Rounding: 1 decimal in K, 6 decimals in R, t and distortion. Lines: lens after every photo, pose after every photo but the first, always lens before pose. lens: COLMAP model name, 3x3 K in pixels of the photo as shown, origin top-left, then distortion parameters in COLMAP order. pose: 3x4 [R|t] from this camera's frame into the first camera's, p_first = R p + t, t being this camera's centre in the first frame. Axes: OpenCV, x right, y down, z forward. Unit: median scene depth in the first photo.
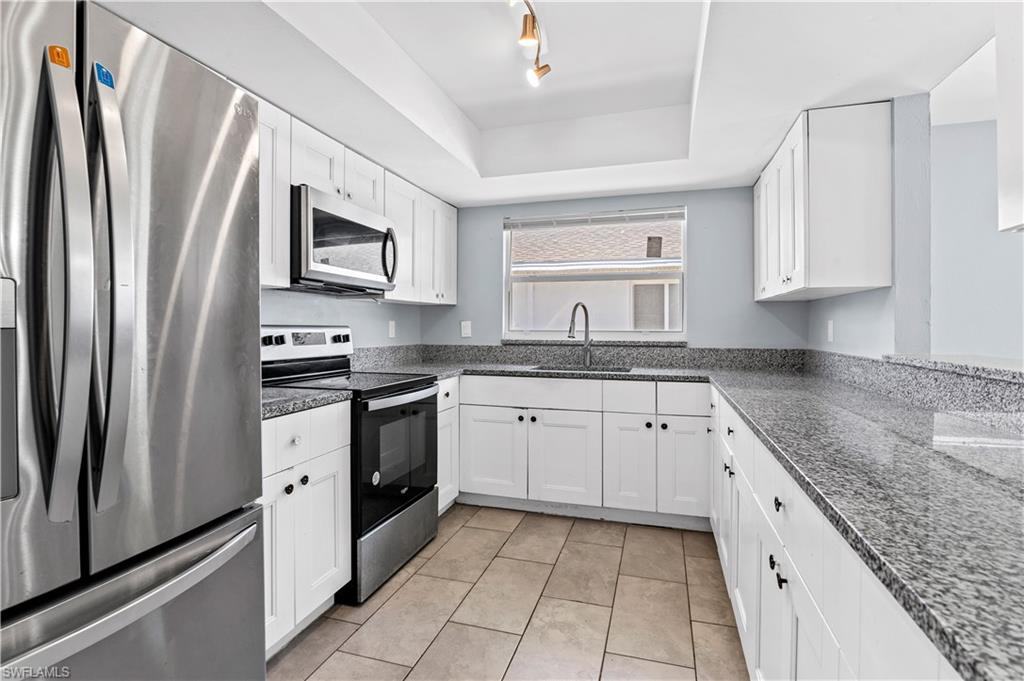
lens RADIAL K [[502.2, 0, 512.9], [0, 502.2, 341.5], [0, 0, 1]] dist [-0.004904, 0.000205]
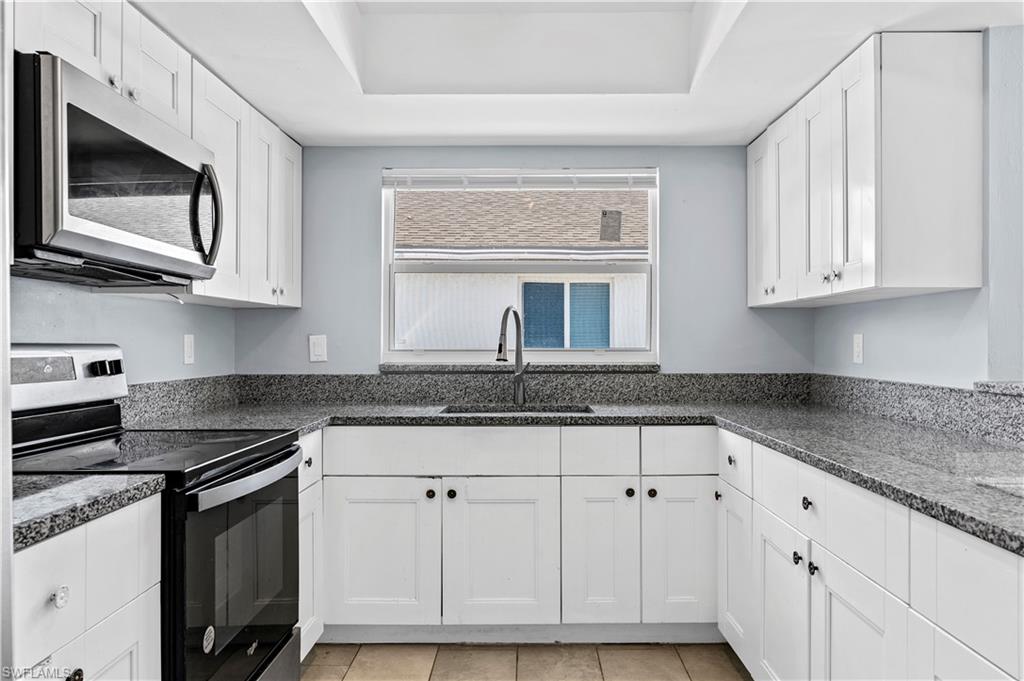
lens RADIAL K [[686.4, 0, 511.6], [0, 686.4, 356.6], [0, 0, 1]] dist [0.002215, 0.000713]
pose [[0.956527, -0.008574, 0.291517, -0.138889], [0.010978, 0.999918, -0.006611, -0.007871], [-0.291436, 0.009524, 0.956543, 0.179055]]
